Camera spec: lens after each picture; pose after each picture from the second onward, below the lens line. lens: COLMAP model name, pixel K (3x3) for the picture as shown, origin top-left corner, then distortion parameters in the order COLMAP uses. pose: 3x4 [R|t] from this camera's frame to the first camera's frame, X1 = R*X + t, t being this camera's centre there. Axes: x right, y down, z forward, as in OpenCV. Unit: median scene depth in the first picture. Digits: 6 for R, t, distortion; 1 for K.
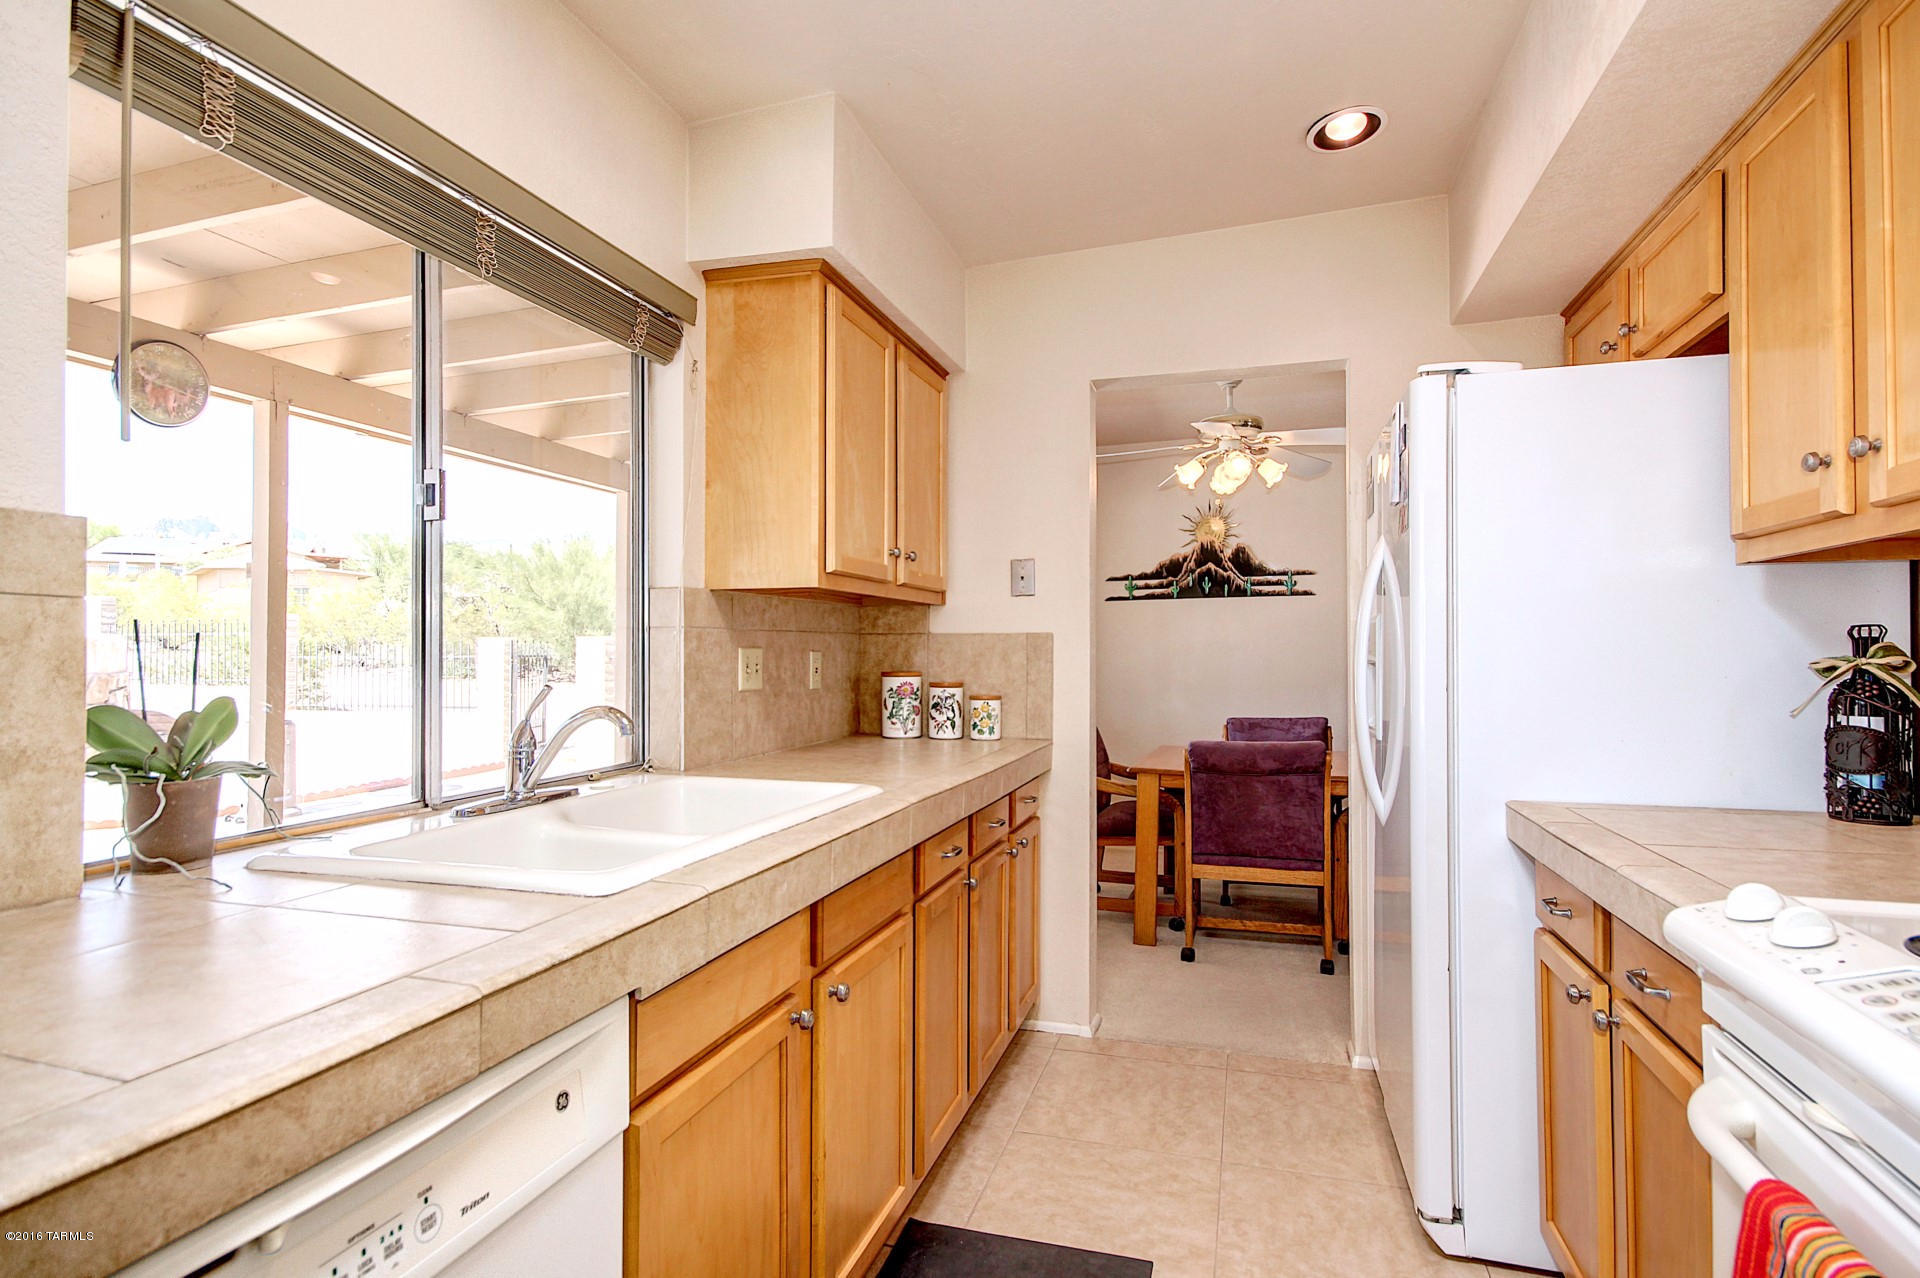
lens RADIAL K [[923.4, 0, 999.6], [0, 923.4, 639.2], [0, 0, 1]] dist [0.003623, -0.004259]
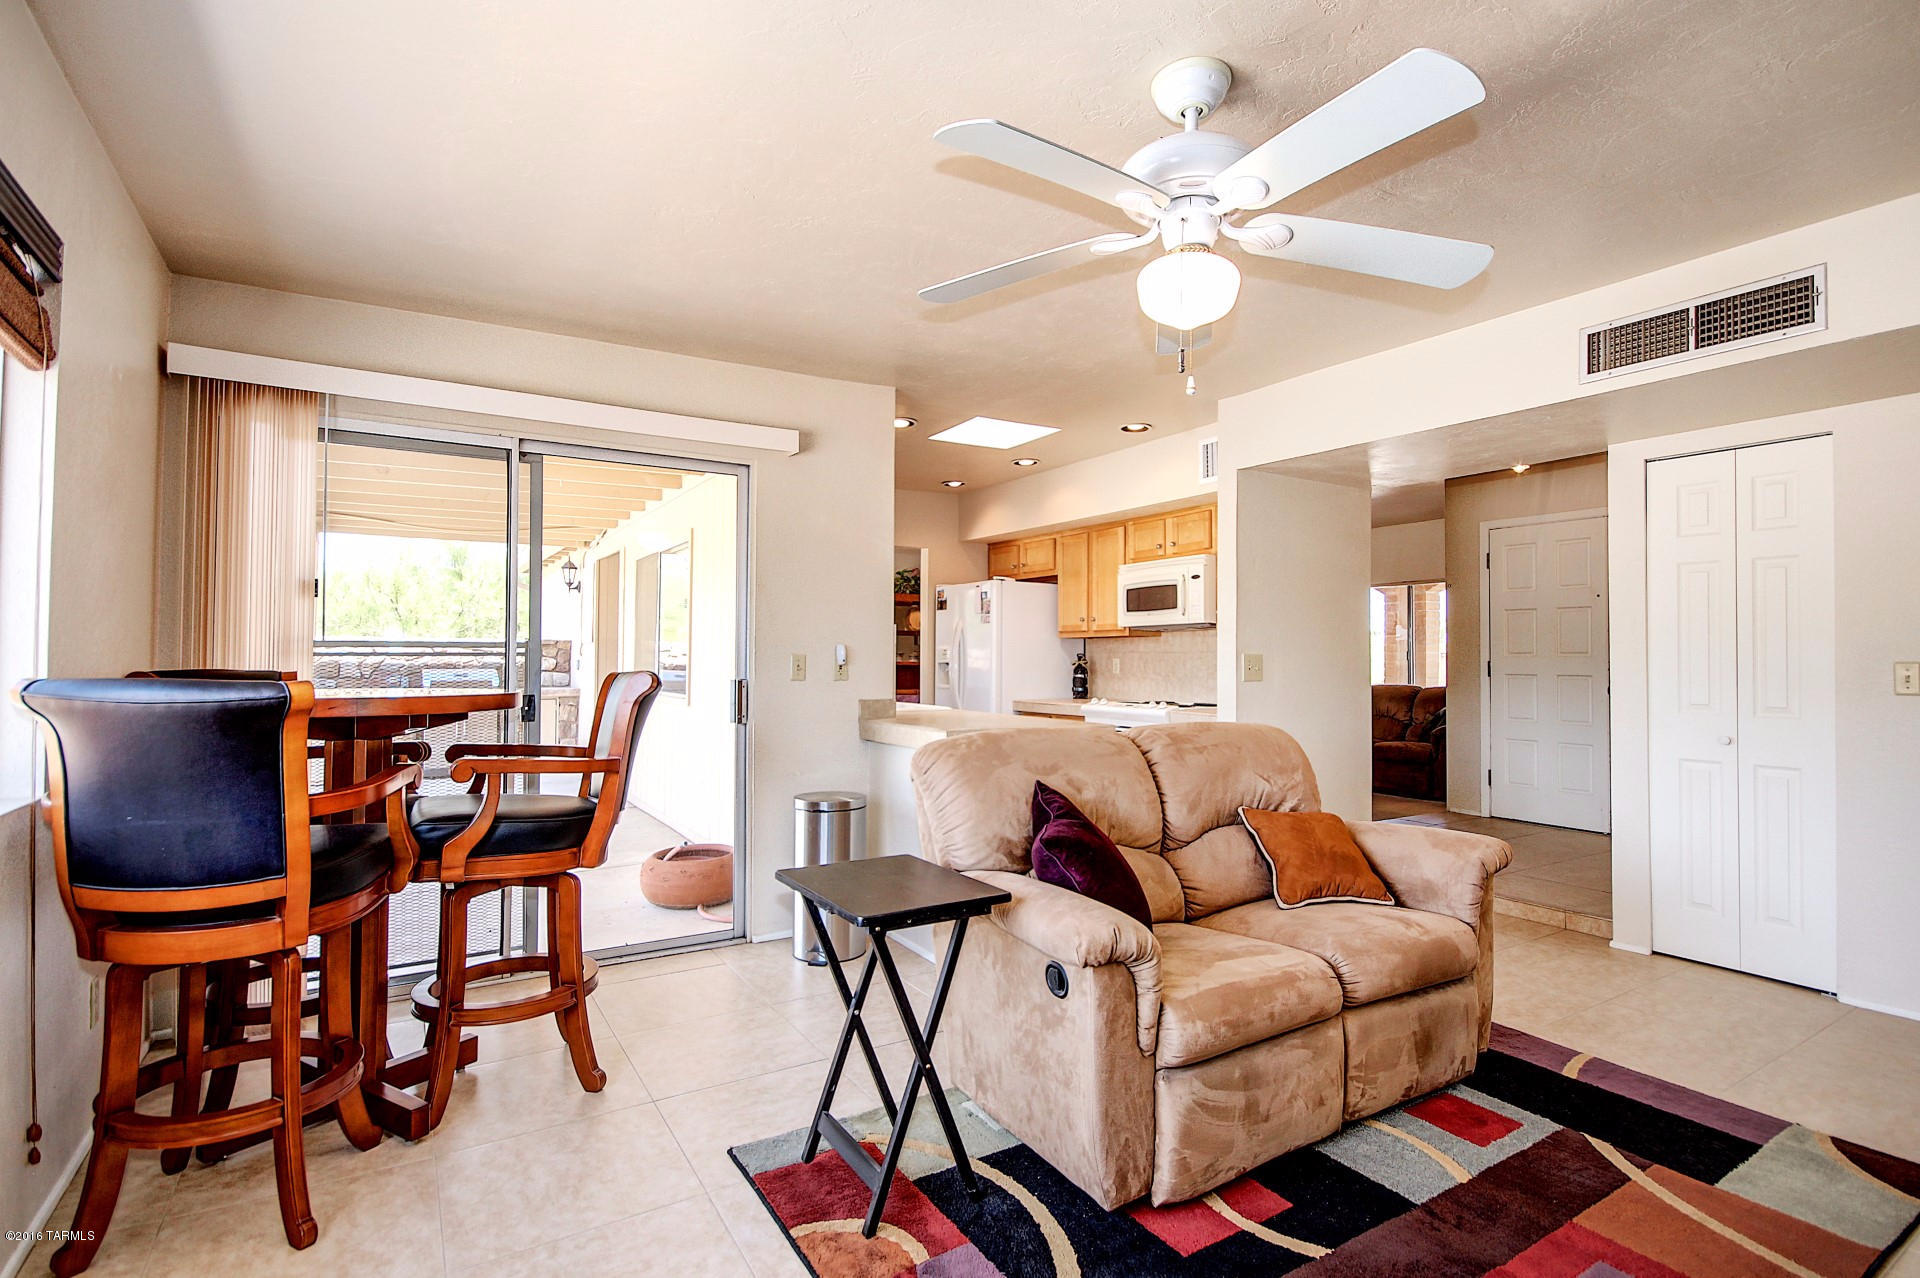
lens RADIAL K [[923.4, 0, 968.0], [0, 923.4, 632.4], [0, 0, 1]] dist [0.003623, -0.004259]
pose [[0.667178, 0.029084, 0.744331, -1.432061], [-0.017378, 0.999573, -0.023481, -0.002423], [-0.744696, 0.002731, 0.667398, -0.811979]]
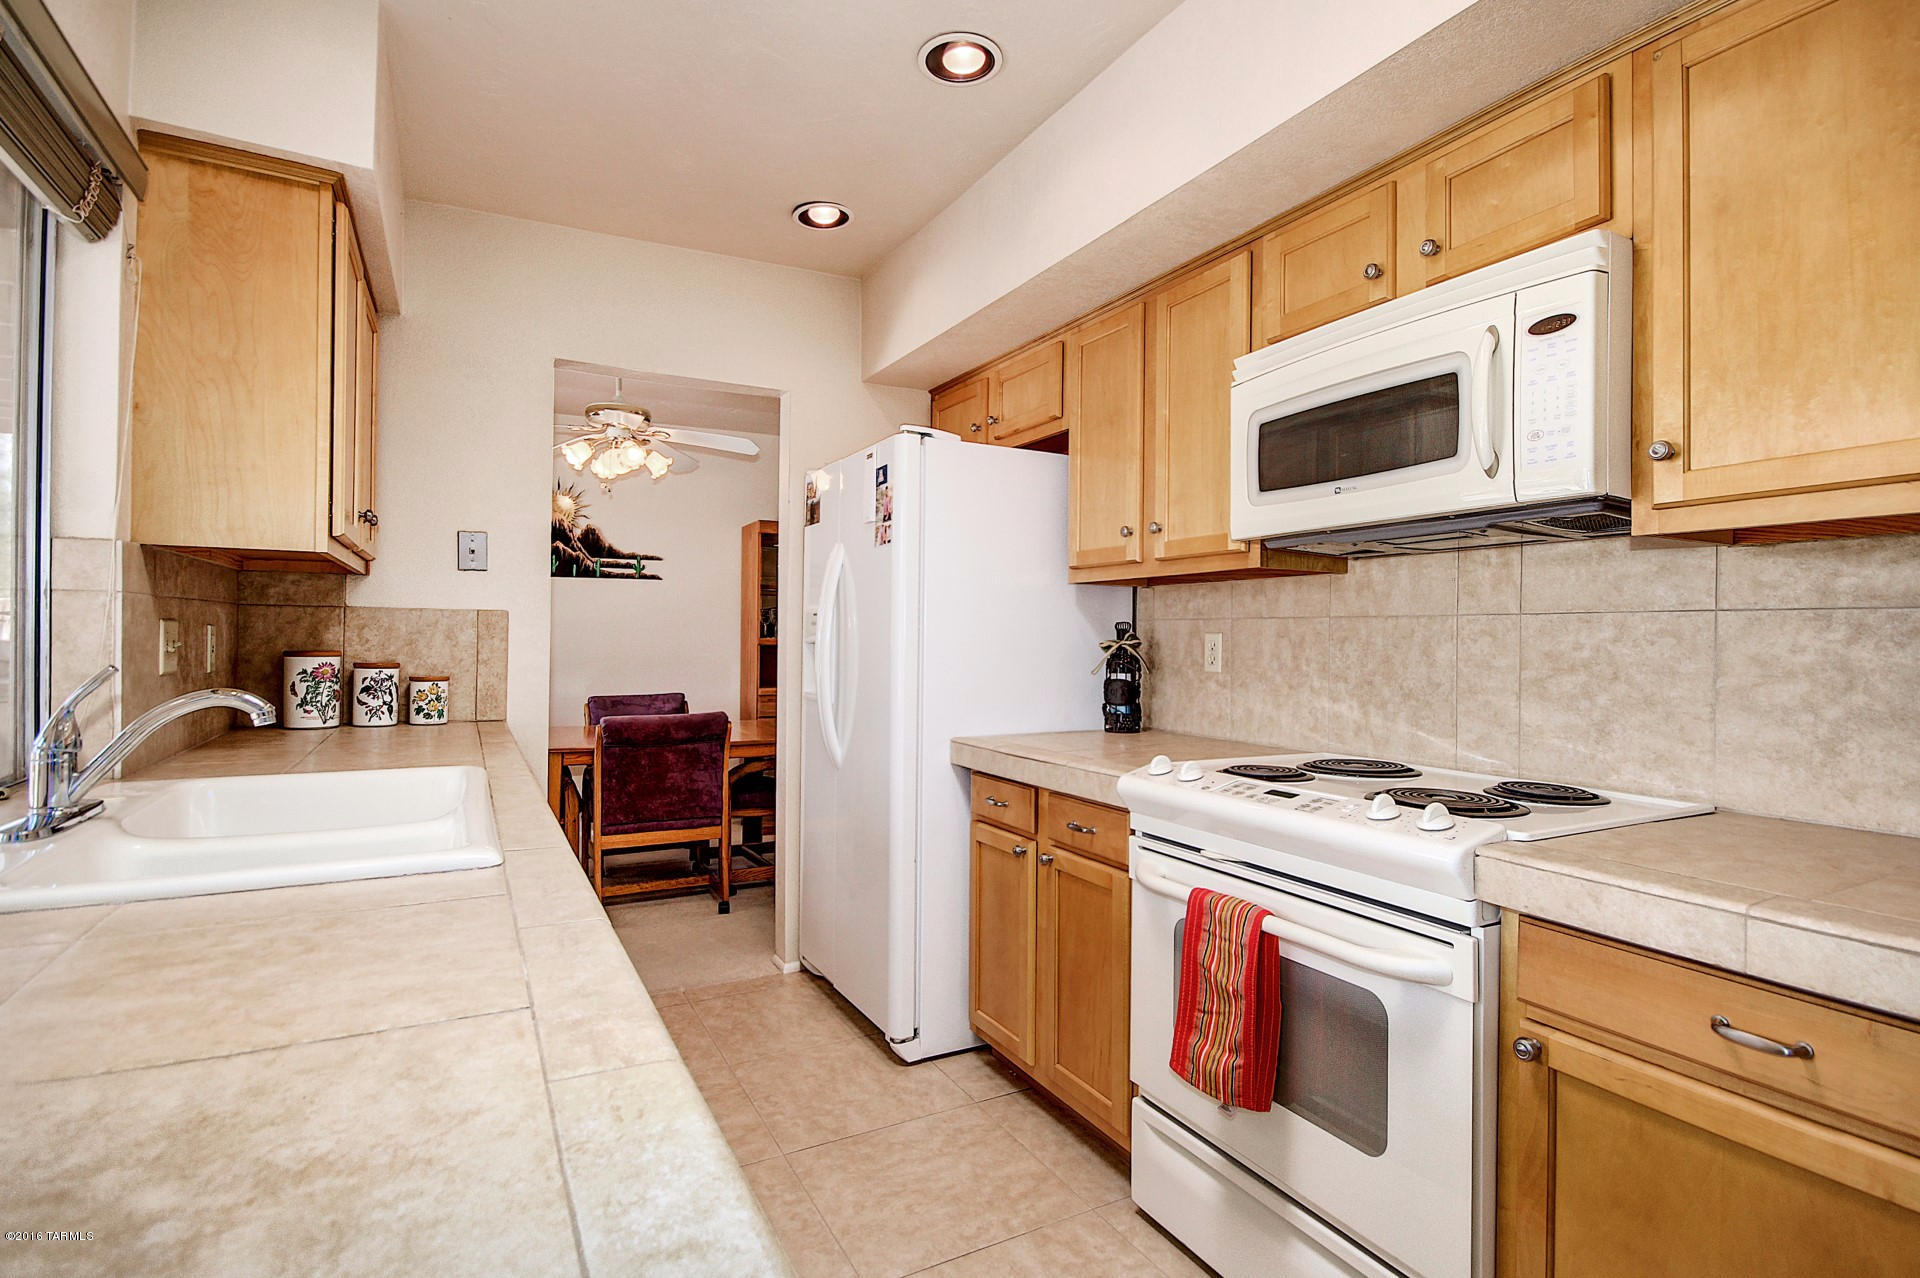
lens RADIAL K [[923.4, 0, 977.6], [0, 923.4, 634.3], [0, 0, 1]] dist [0.003623, -0.004259]
pose [[0.706428, 0.010621, 0.707706, -0.286798], [-0.021450, 0.999749, 0.006407, 0.001624], [-0.707460, -0.019707, 0.706478, -0.034594]]
